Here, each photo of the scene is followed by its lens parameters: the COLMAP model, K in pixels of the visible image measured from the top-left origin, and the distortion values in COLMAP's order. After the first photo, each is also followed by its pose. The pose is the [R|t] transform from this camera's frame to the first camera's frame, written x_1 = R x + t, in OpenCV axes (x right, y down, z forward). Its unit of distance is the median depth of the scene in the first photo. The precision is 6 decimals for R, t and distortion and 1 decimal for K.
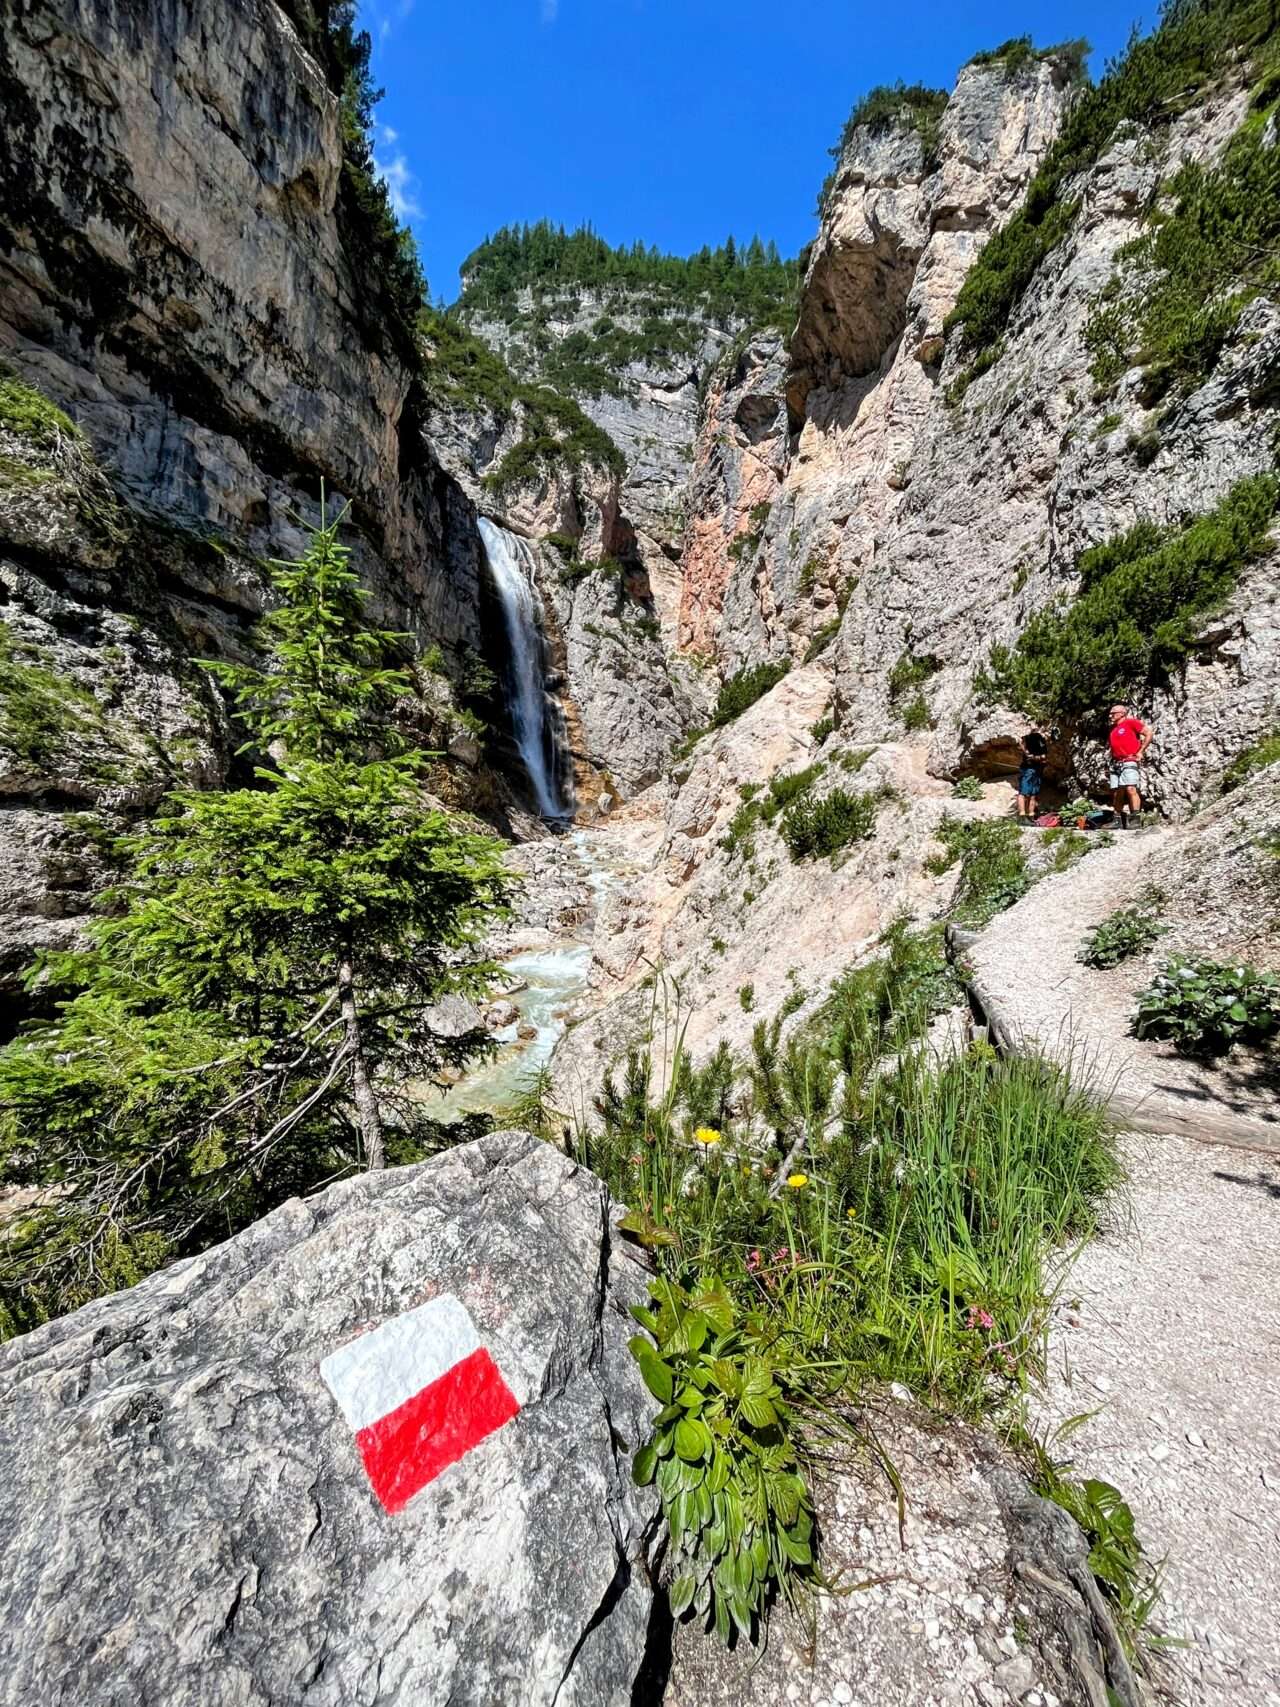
lens RADIAL K [[756.3, 0, 651.6], [0, 756.3, 870.1], [0, 0, 1]] dist [-0.015425, -0.000894]
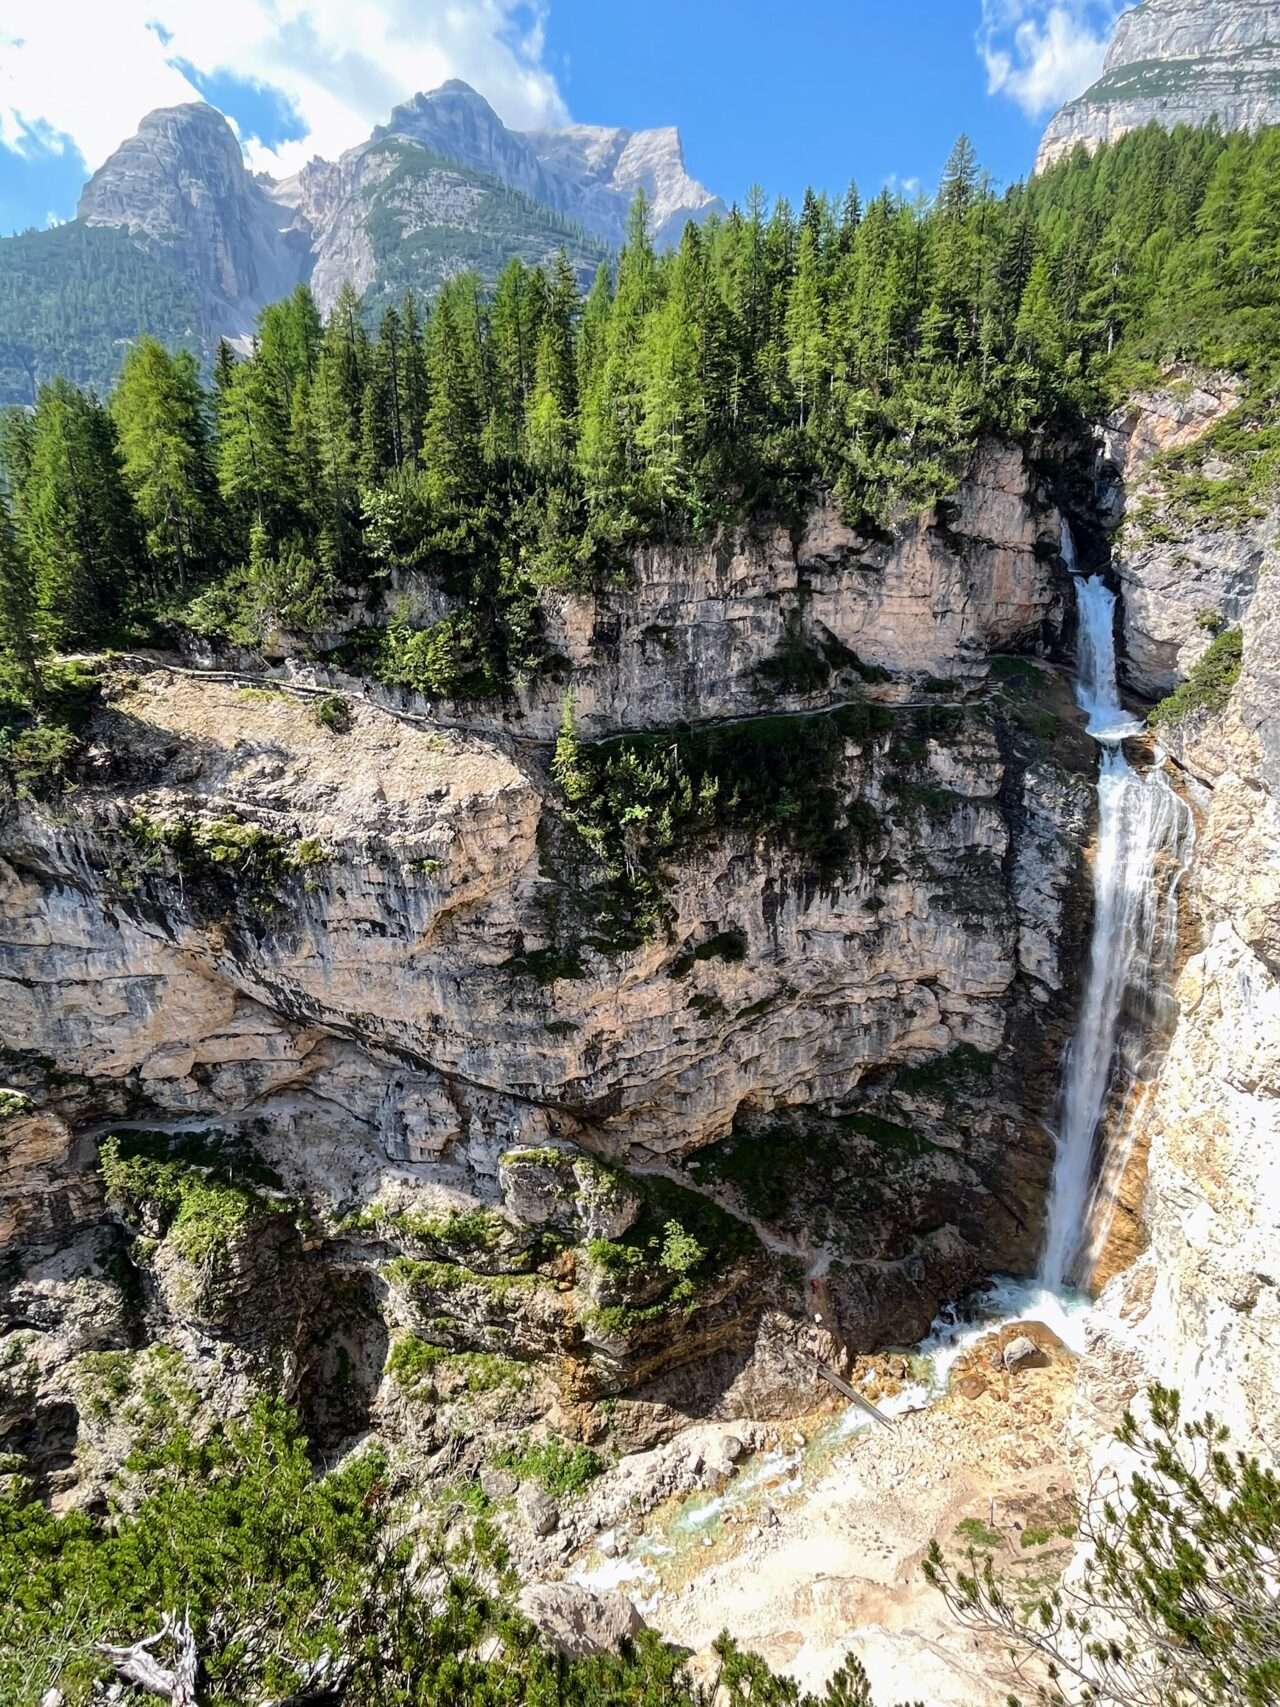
lens RADIAL K [[916.3, 0, 648.4], [0, 916.3, 860.0], [0, 0, 1]] dist [-0.004574, -0.002462]
pose [[0.310259, 0.233221, -0.921601, 0.344558], [-0.037848, 0.971702, 0.233158, -0.495054], [0.949898, -0.037459, 0.310306, 0.313647]]
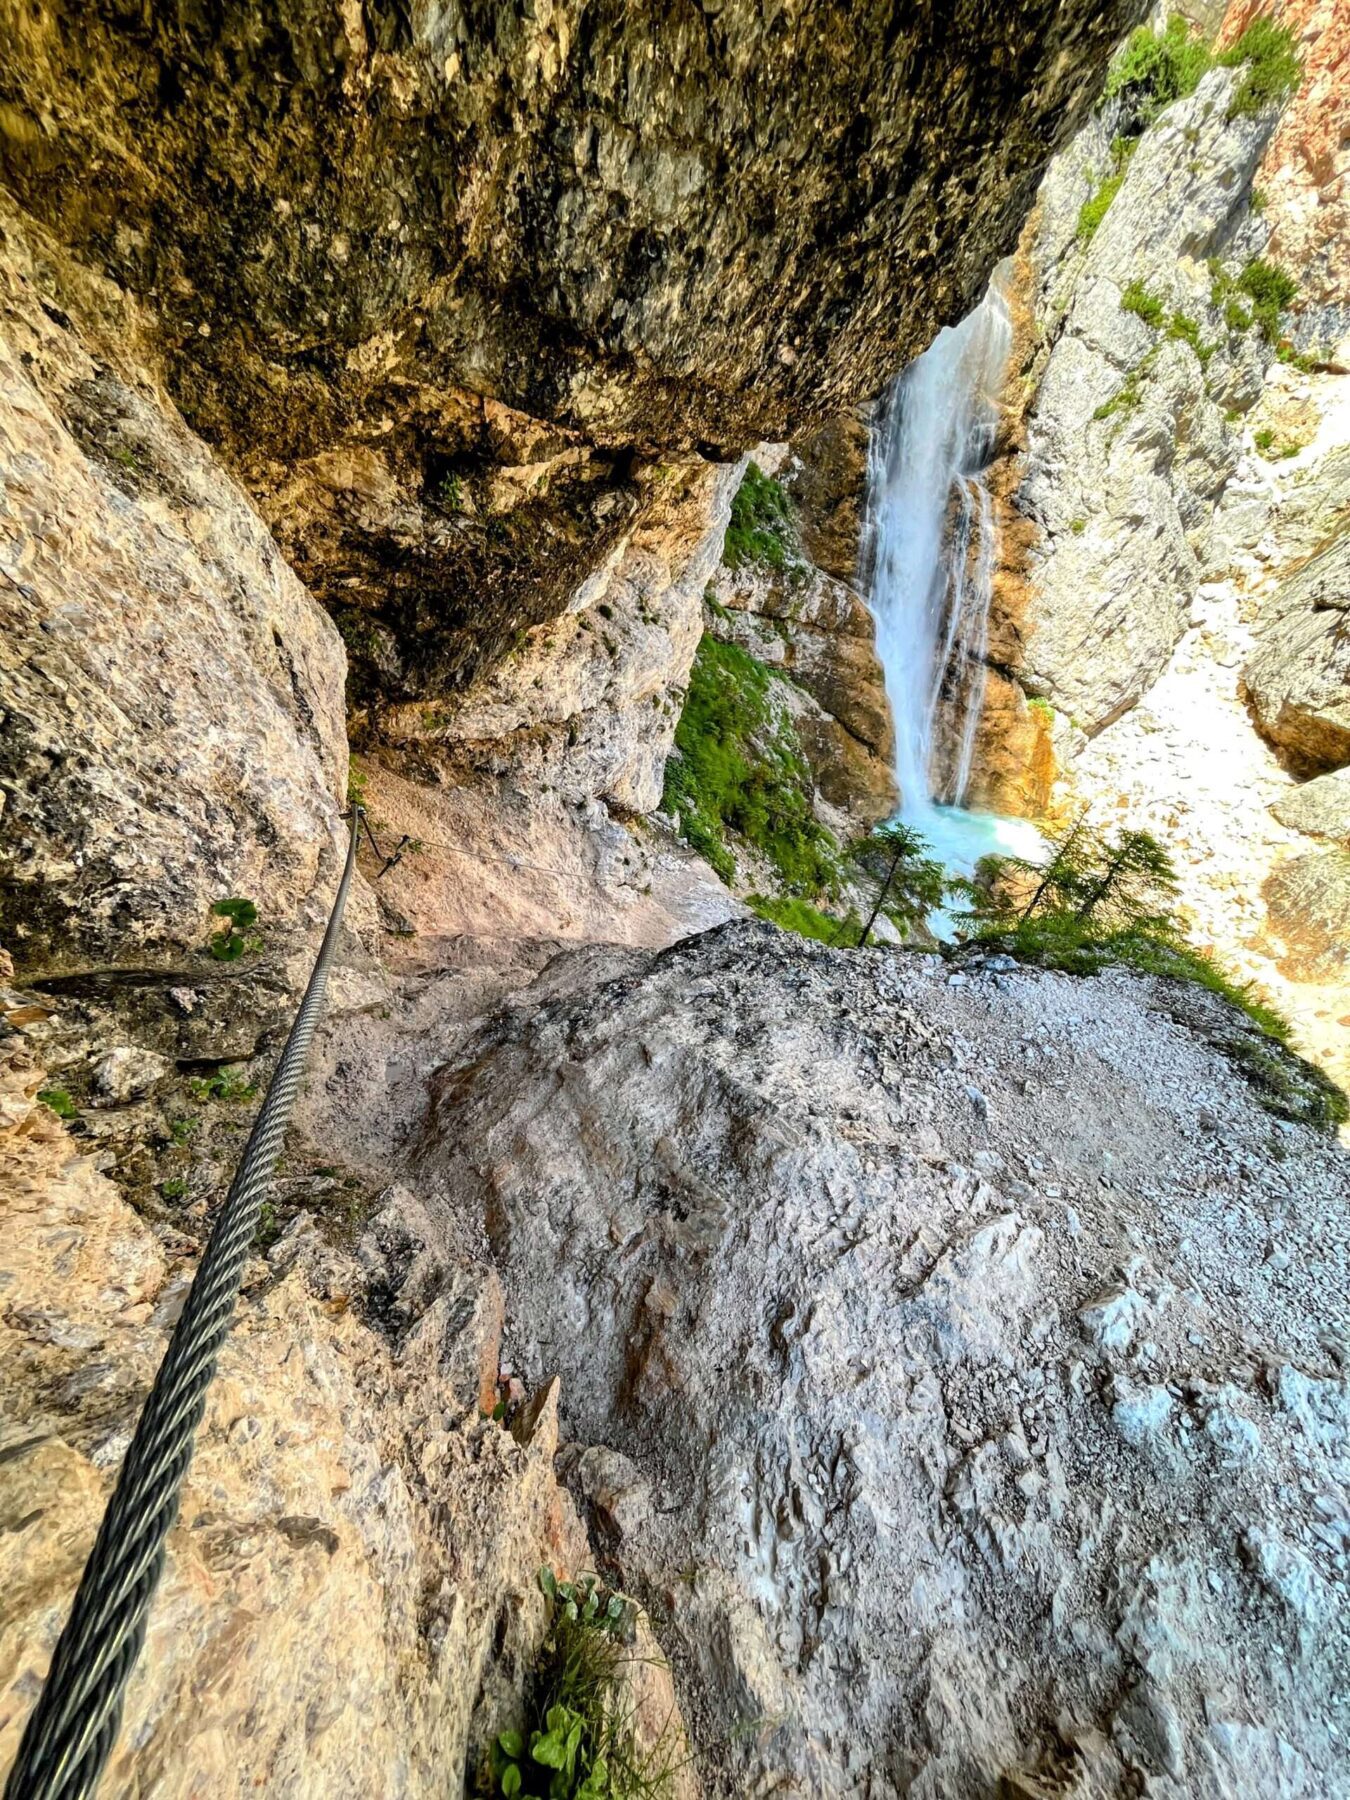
lens RADIAL K [[723.8, 0, 677.7], [0, 723.8, 911.6], [0, 0, 1]] dist [-0.005730, -0.000230]
pose [[0.970000, 0.216374, -0.110826, -0.167929], [-0.125814, 0.836883, 0.532727, -0.192616], [0.208017, -0.502801, 0.838999, 0.423919]]
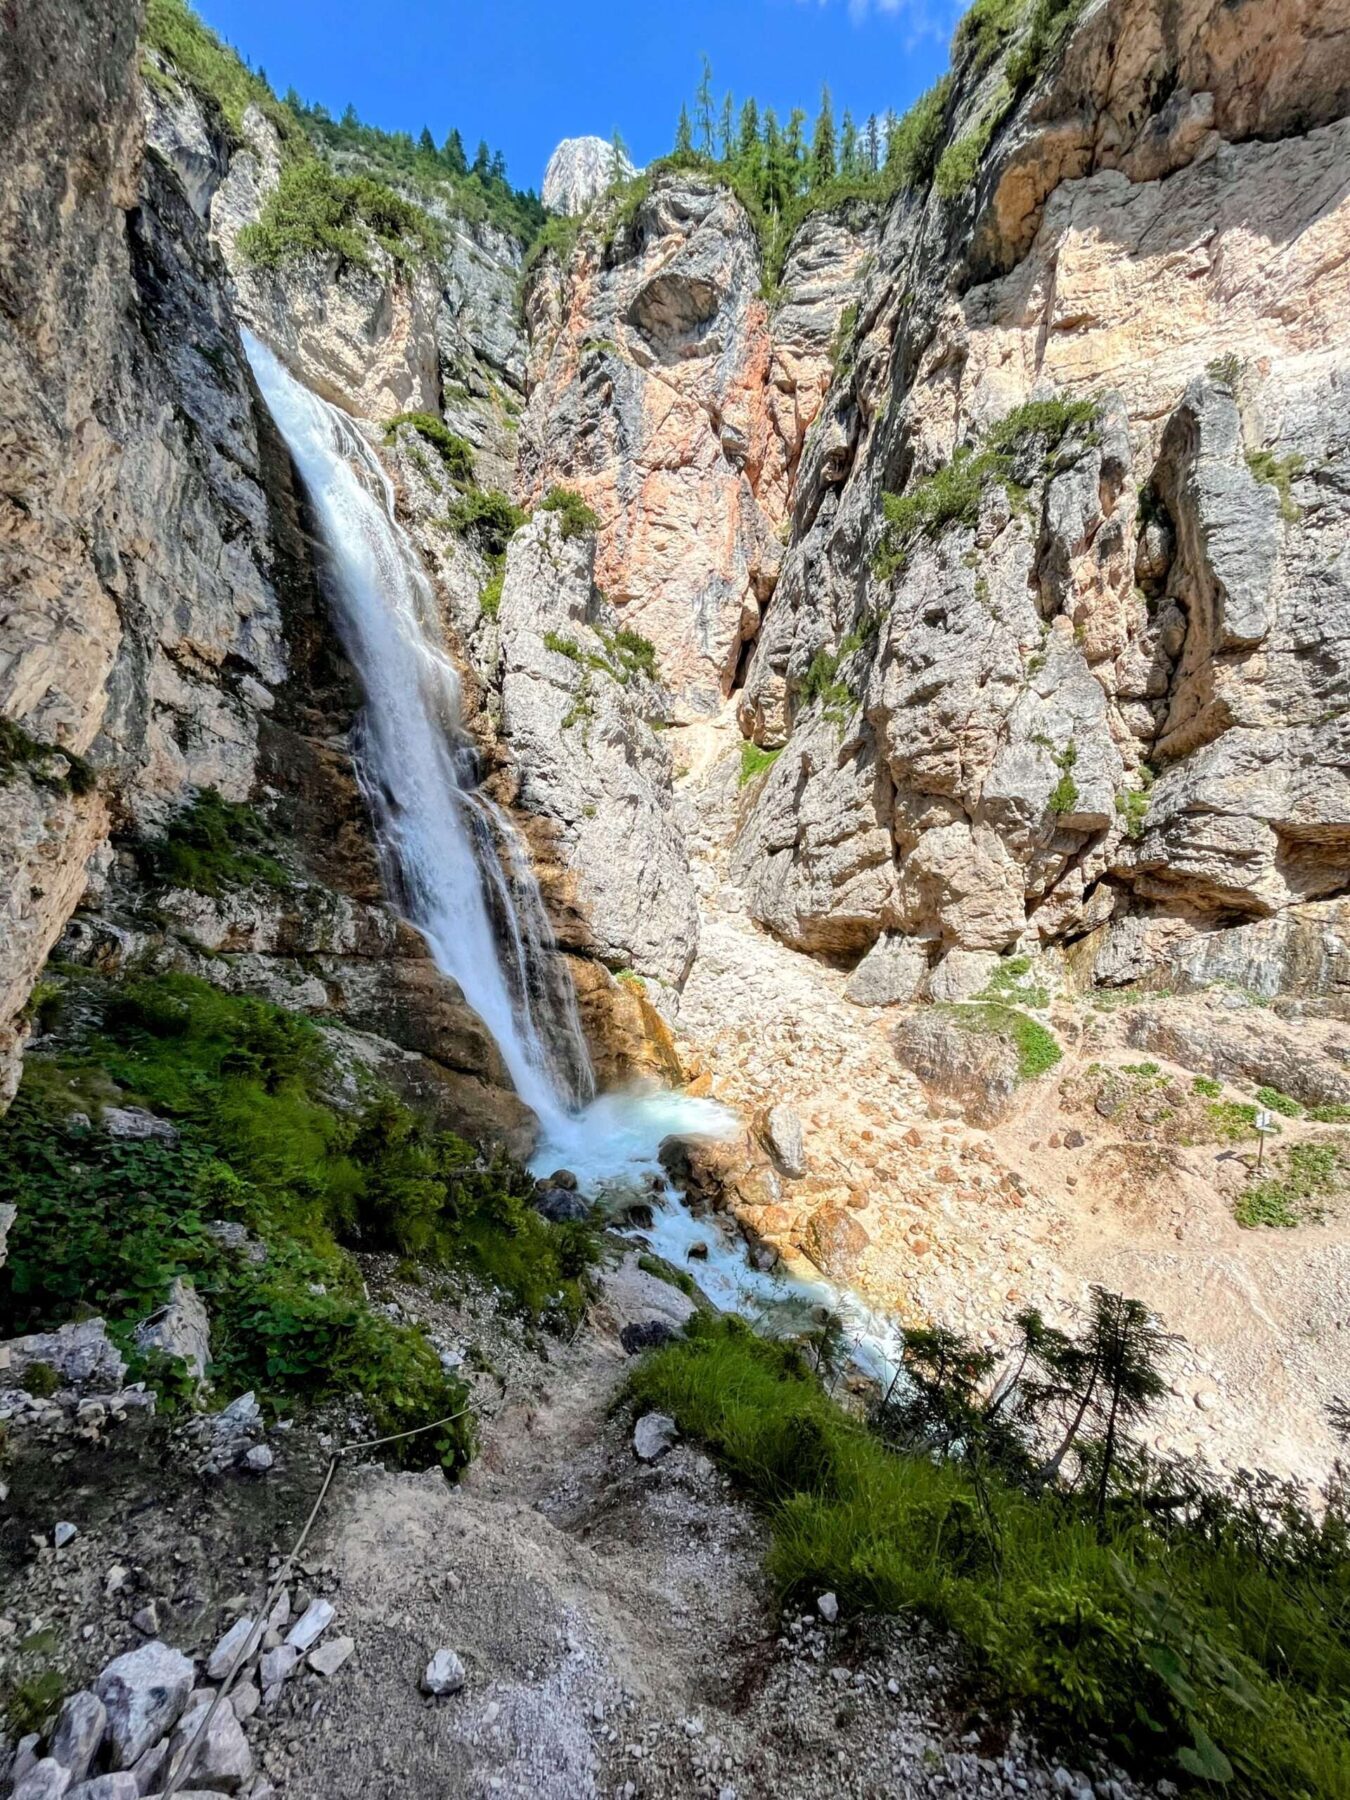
lens RADIAL K [[723.8, 0, 680.5], [0, 723.8, 908.4], [0, 0, 1]] dist [-0.005730, -0.000230]
pose [[0.898638, -0.080545, 0.431234, -0.177921], [0.063001, 0.996506, 0.054838, -0.157851], [-0.434144, -0.022111, 0.900572, 0.498039]]
